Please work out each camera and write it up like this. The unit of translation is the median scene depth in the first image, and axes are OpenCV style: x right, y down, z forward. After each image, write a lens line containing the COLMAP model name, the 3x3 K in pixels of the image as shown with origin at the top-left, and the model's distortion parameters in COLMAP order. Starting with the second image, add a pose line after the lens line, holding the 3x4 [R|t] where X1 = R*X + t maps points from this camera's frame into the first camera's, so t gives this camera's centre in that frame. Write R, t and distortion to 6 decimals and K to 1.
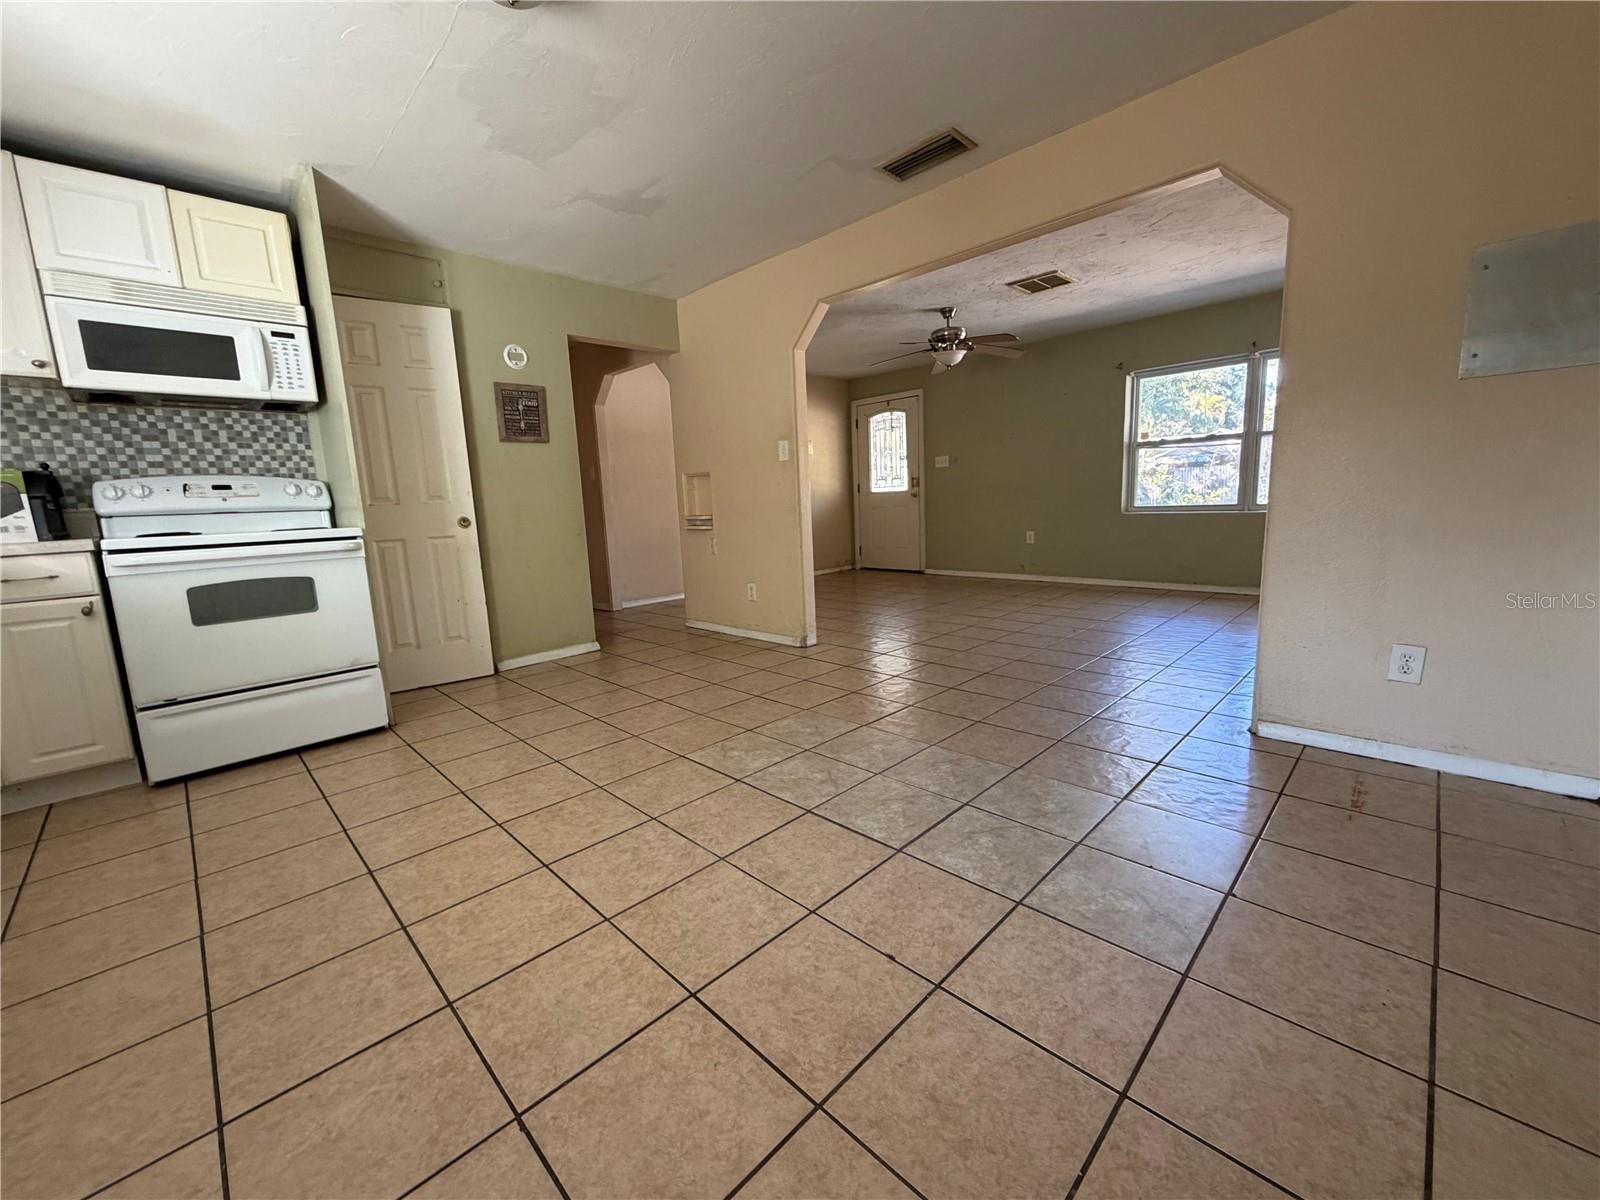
lens RADIAL K [[636.3, 0, 798.5], [0, 636.3, 600.0], [0, 0, 1]] dist [-0.001541, 0.000623]
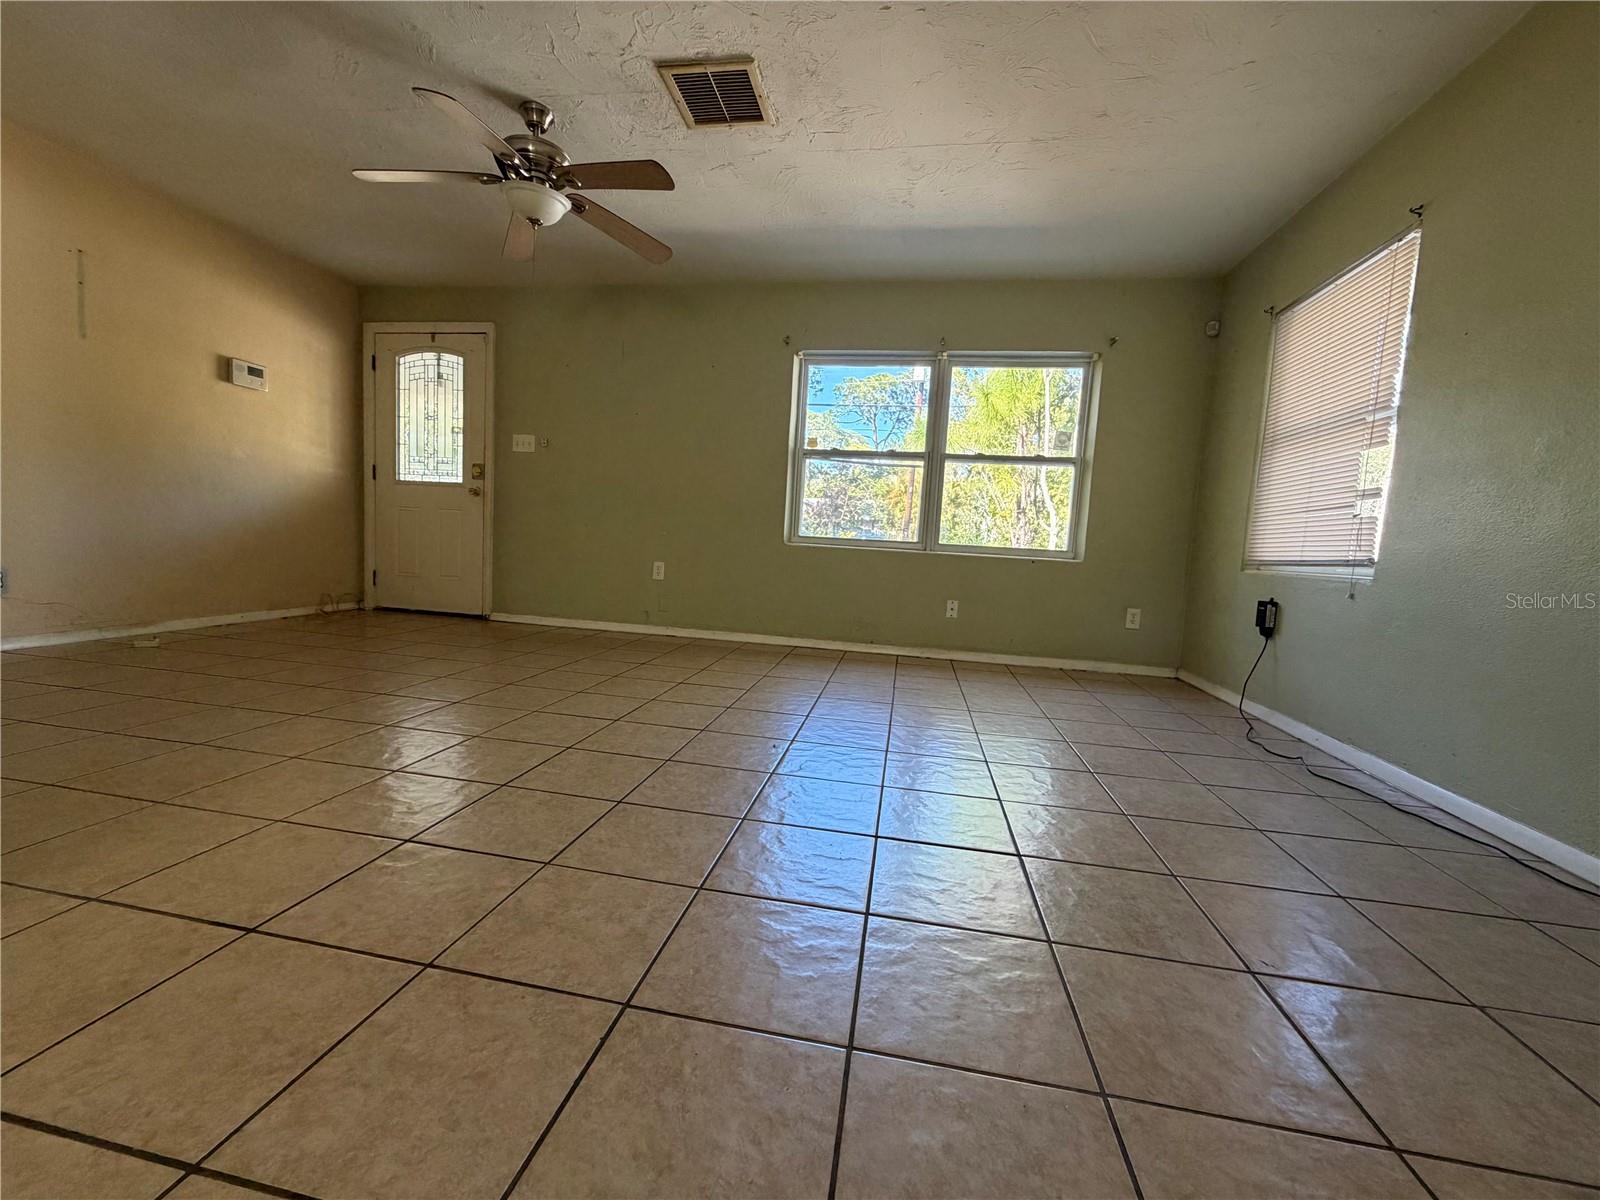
lens RADIAL K [[636.3, 0, 794.2], [0, 636.3, 602.7], [0, 0, 1]] dist [-0.001541, 0.000623]
pose [[0.817193, 0.033677, 0.575380, 0.175818], [0.000291, 0.998267, -0.058842, -0.045955], [-0.576364, 0.048253, 0.815767, 0.685184]]
